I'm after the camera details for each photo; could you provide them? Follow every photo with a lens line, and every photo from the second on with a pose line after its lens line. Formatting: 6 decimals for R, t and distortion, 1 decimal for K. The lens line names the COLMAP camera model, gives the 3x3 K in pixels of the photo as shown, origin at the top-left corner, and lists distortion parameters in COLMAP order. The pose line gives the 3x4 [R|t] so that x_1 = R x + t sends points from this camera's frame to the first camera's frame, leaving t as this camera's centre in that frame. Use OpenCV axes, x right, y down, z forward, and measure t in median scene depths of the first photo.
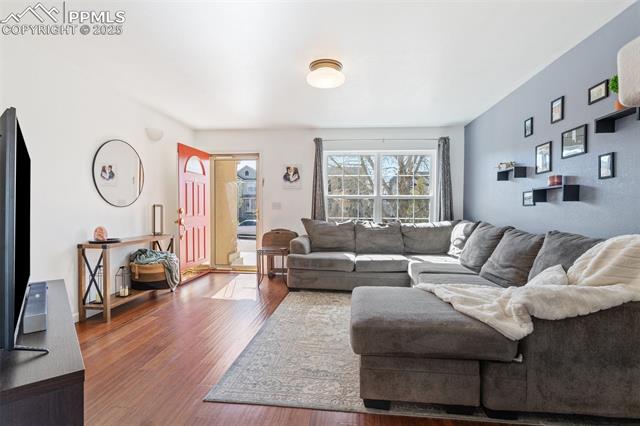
lens RADIAL K [[304.7, 0, 320.0], [0, 304.7, 213.0], [0, 0, 1]] dist [0.003782, 0.001146]
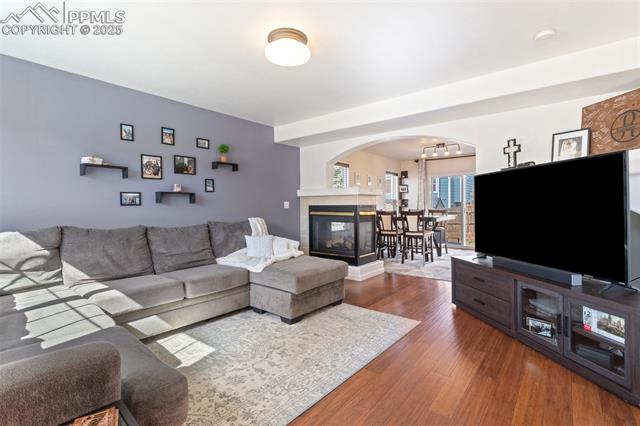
lens RADIAL K [[304.7, 0, 320.0], [0, 304.7, 213.0], [0, 0, 1]] dist [0.003782, 0.001146]
pose [[-0.832235, -0.008641, 0.554356, -0.522650], [0.010919, 0.999429, 0.031970, -0.027745], [-0.554316, 0.032659, -0.831665, 1.666461]]
